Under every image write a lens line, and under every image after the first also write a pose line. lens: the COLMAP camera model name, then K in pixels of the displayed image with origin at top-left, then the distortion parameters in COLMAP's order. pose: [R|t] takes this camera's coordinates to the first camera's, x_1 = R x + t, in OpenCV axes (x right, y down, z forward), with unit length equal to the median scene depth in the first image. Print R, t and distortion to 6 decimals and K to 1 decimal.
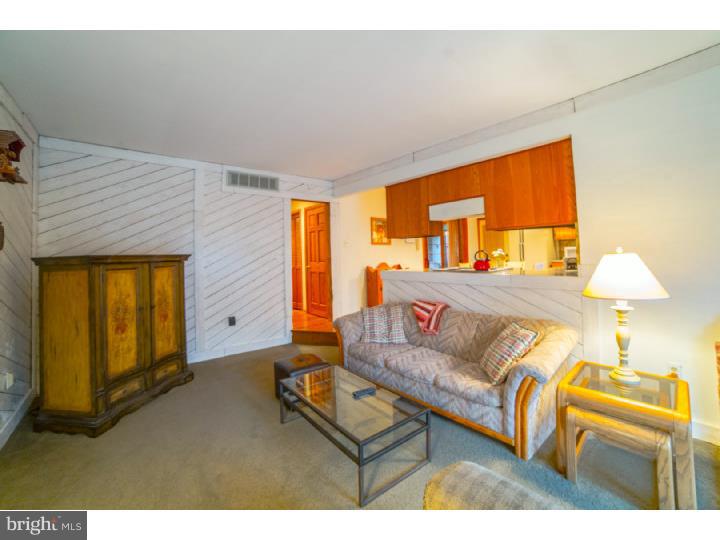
lens RADIAL K [[289.9, 0, 360.0], [0, 289.9, 270.0], [0, 0, 1]] dist [-0.052859, 0.000250]
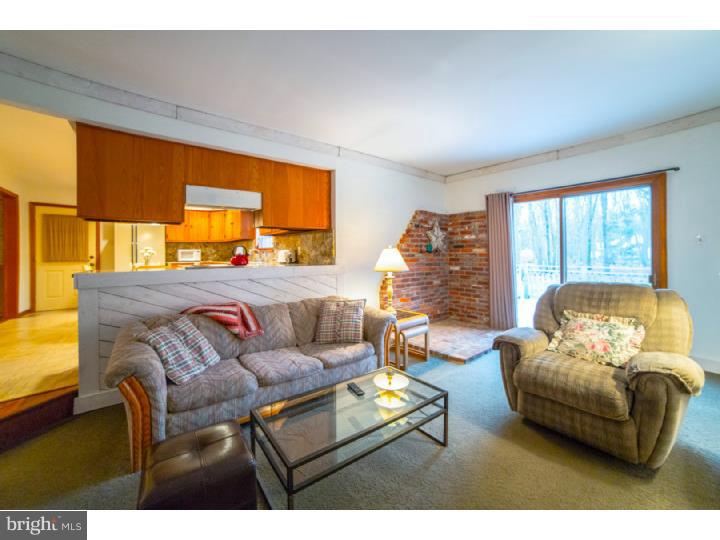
lens RADIAL K [[289.9, 0, 360.0], [0, 289.9, 270.0], [0, 0, 1]] dist [-0.052859, 0.000250]
pose [[0.056796, -0.042222, 0.997493, -0.599712], [0.043136, 0.998276, 0.039799, -0.003628], [-0.997454, 0.040767, 0.058519, 0.594430]]
